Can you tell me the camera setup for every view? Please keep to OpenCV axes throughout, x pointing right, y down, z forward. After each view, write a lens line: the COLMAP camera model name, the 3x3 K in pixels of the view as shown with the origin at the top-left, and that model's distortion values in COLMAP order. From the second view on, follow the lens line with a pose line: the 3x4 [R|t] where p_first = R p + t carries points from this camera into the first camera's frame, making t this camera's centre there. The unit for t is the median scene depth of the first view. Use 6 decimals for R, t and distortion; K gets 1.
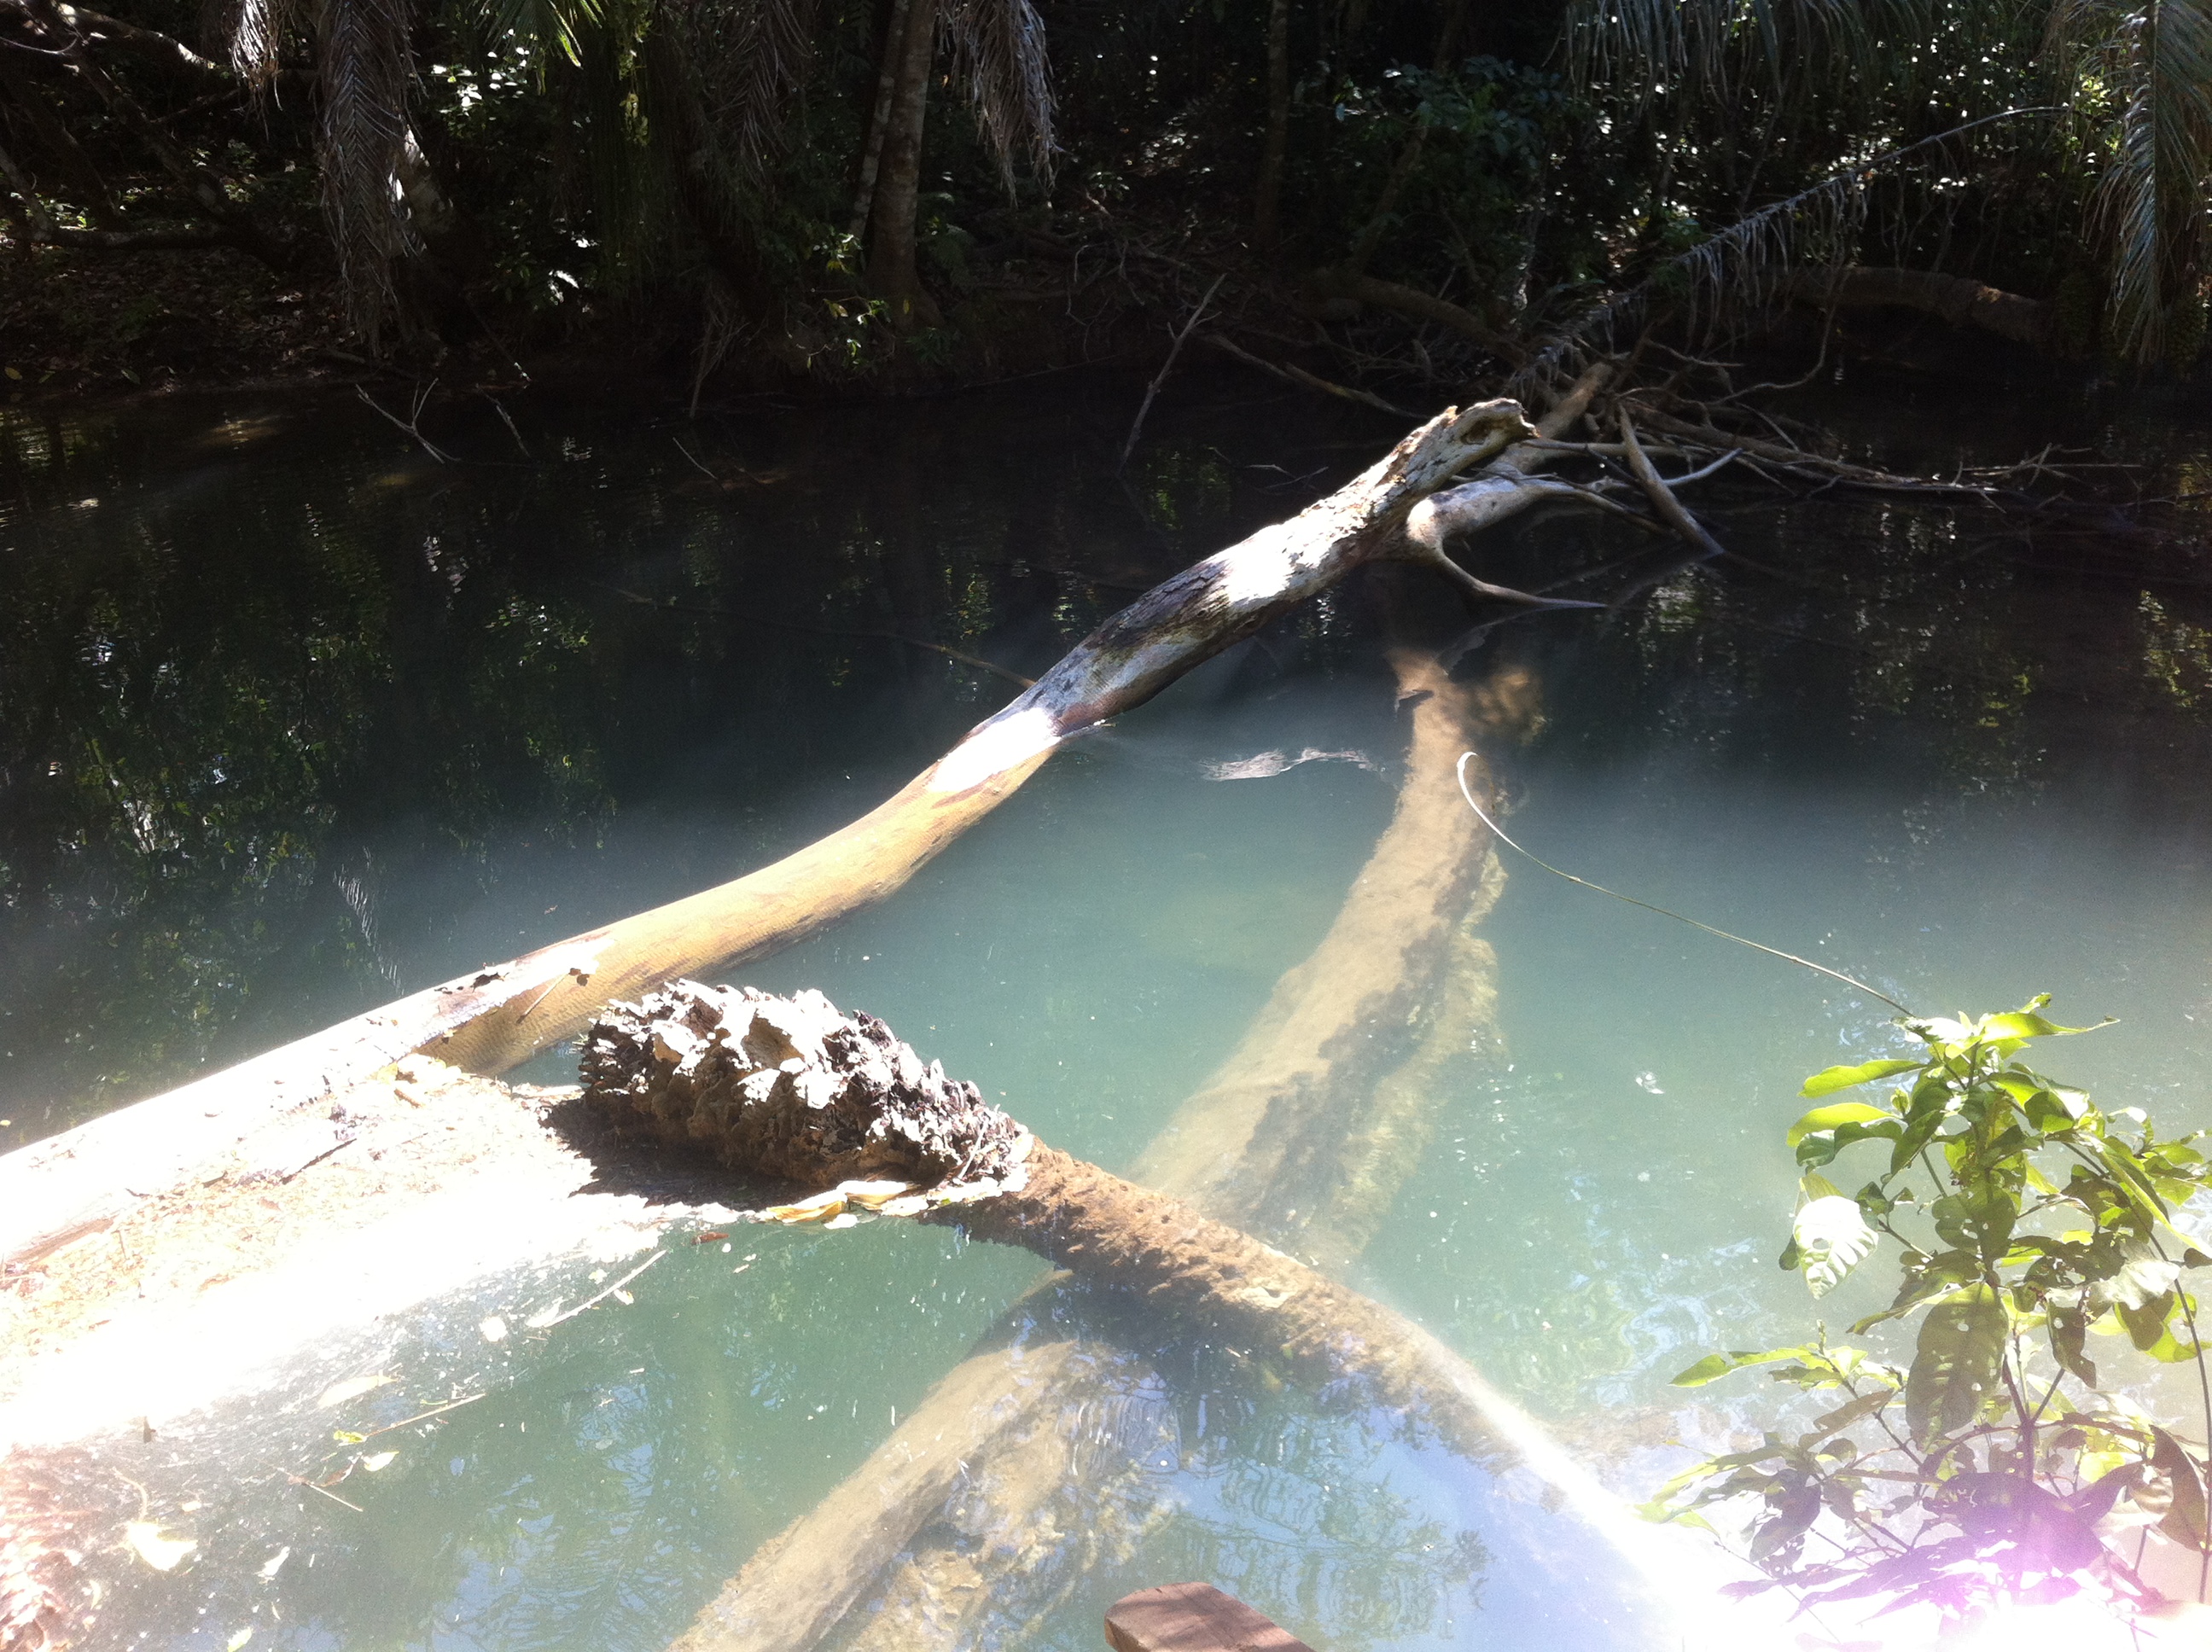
lens RADIAL K [[2023.6, 0, 1106.0], [0, 2023.6, 826.0], [0, 0, 1]] dist [0.053616, -0.204587]
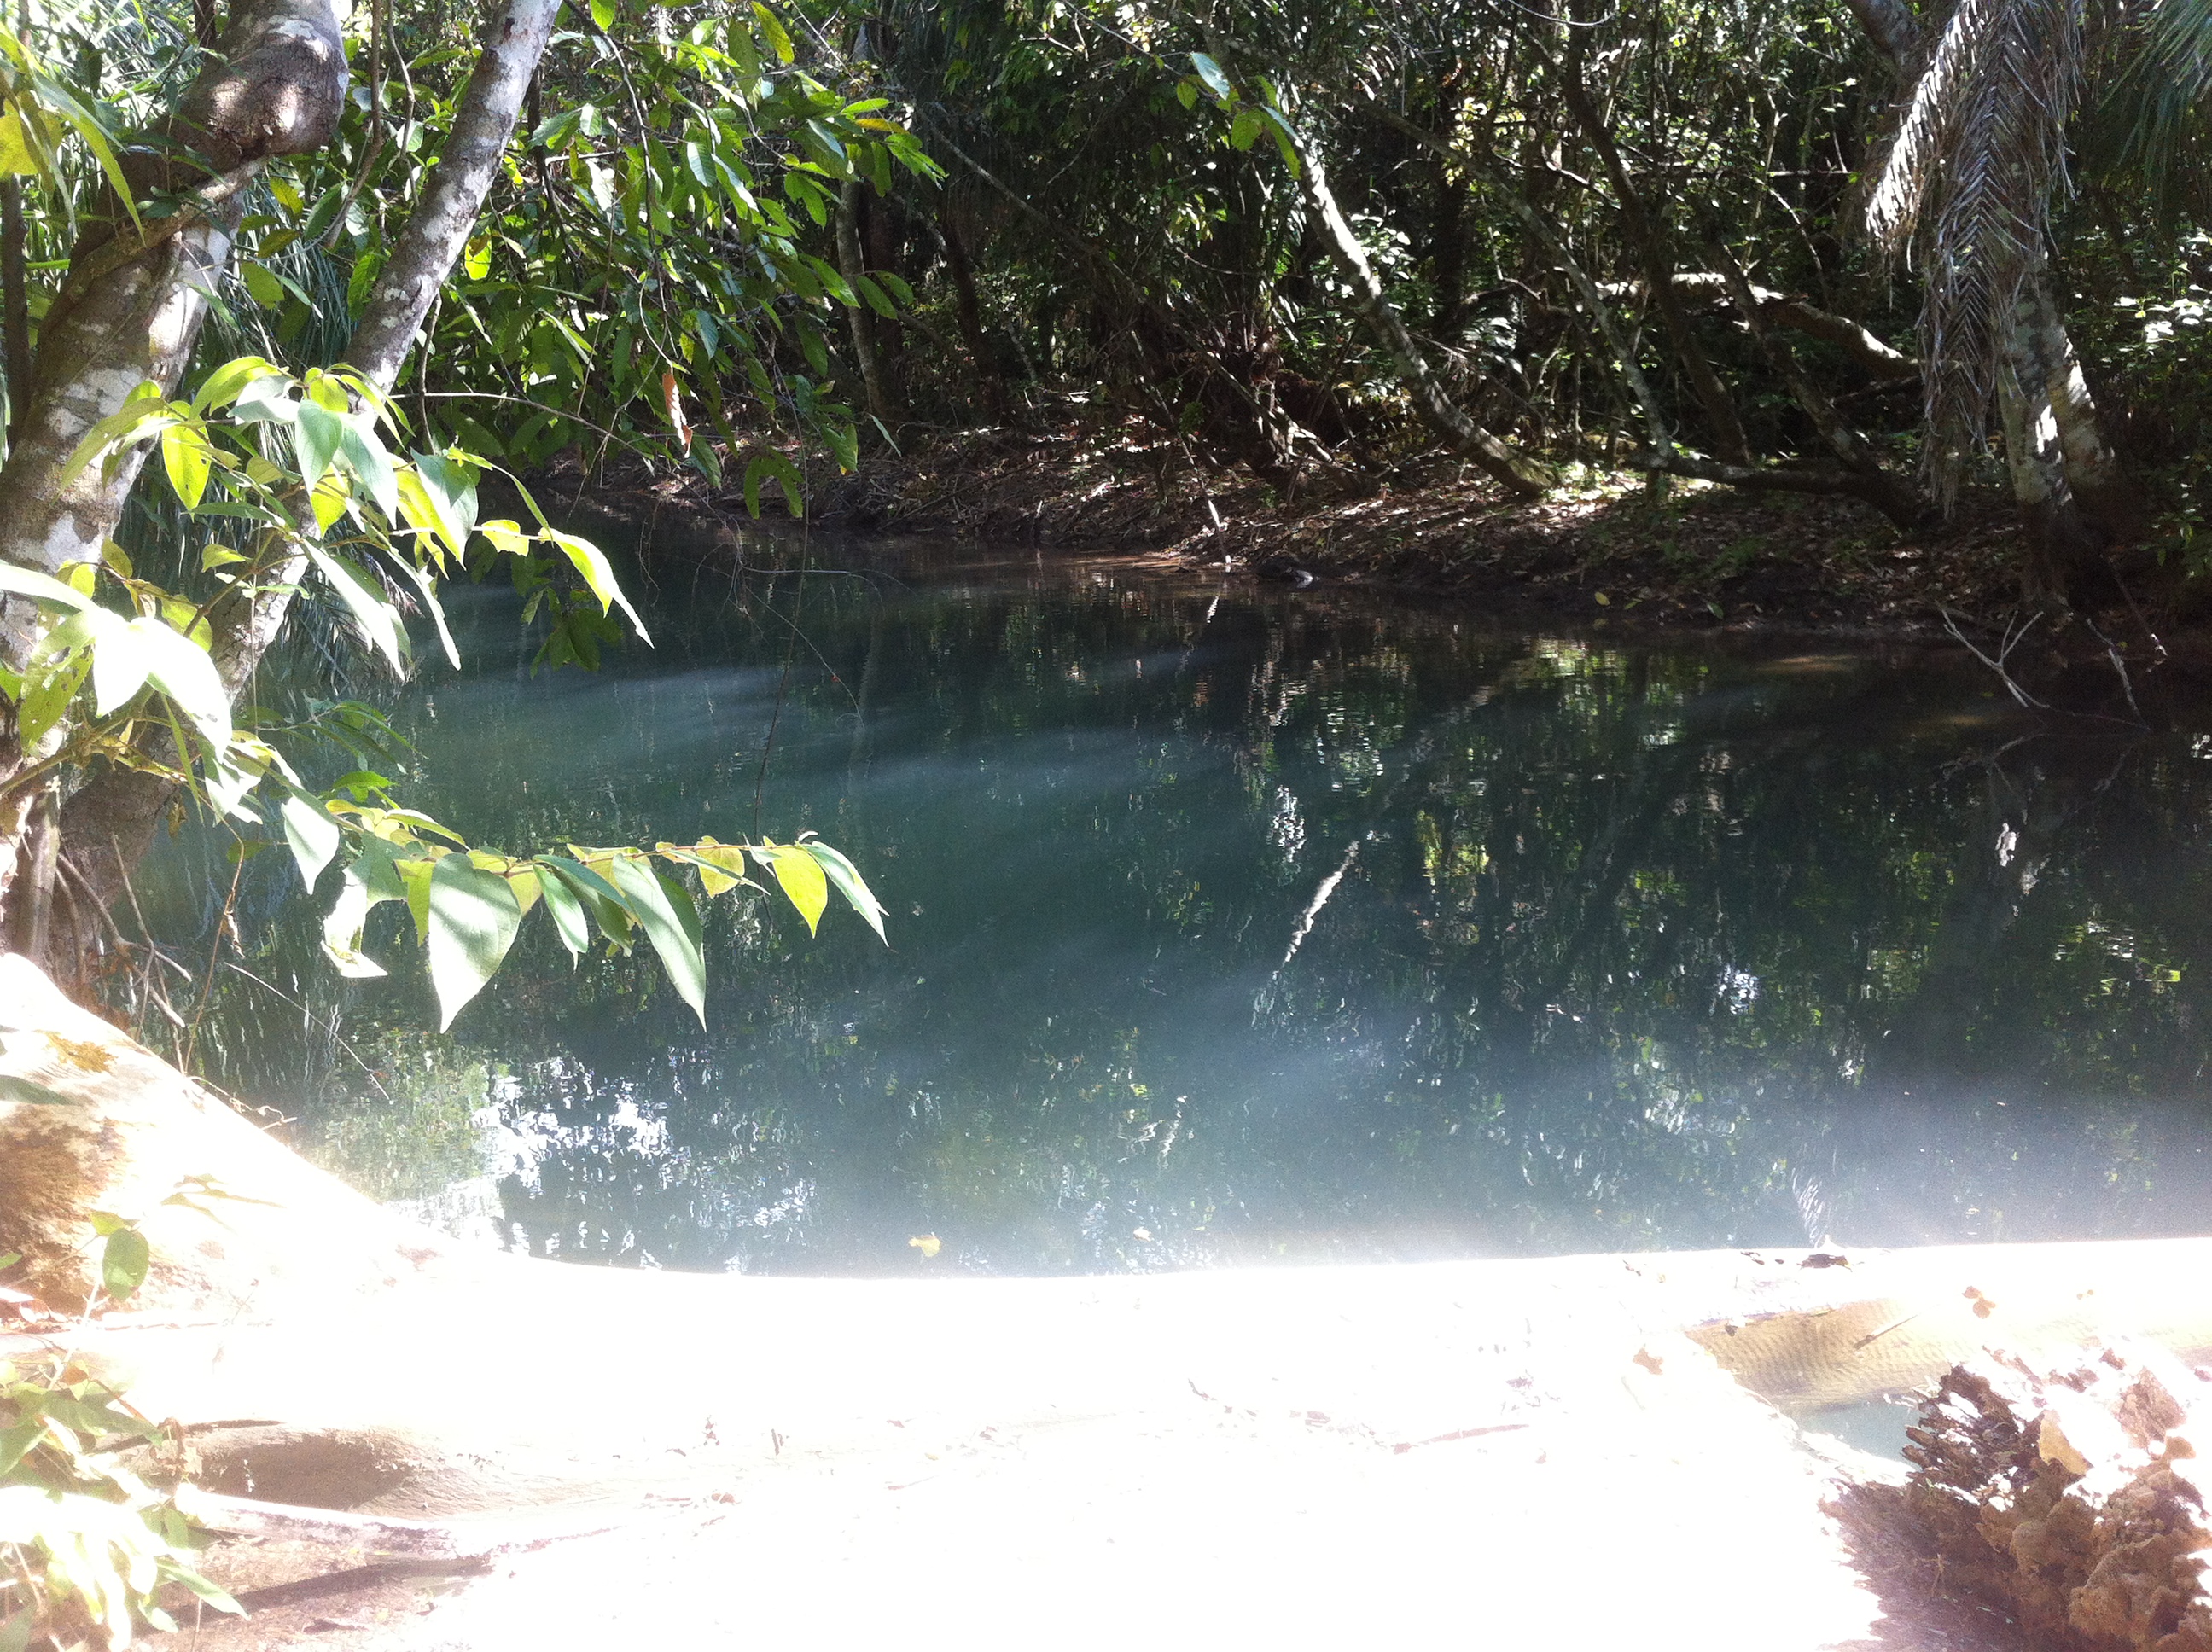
lens RADIAL K [[2023.6, 0, 1106.0], [0, 2023.6, 826.0], [0, 0, 1]] dist [0.053616, -0.204587]
pose [[0.714432, 0.135195, -0.686520, -0.029421], [-0.255953, 0.963650, -0.076590, 0.030855], [0.651211, 0.230436, 0.723066, 0.221087]]
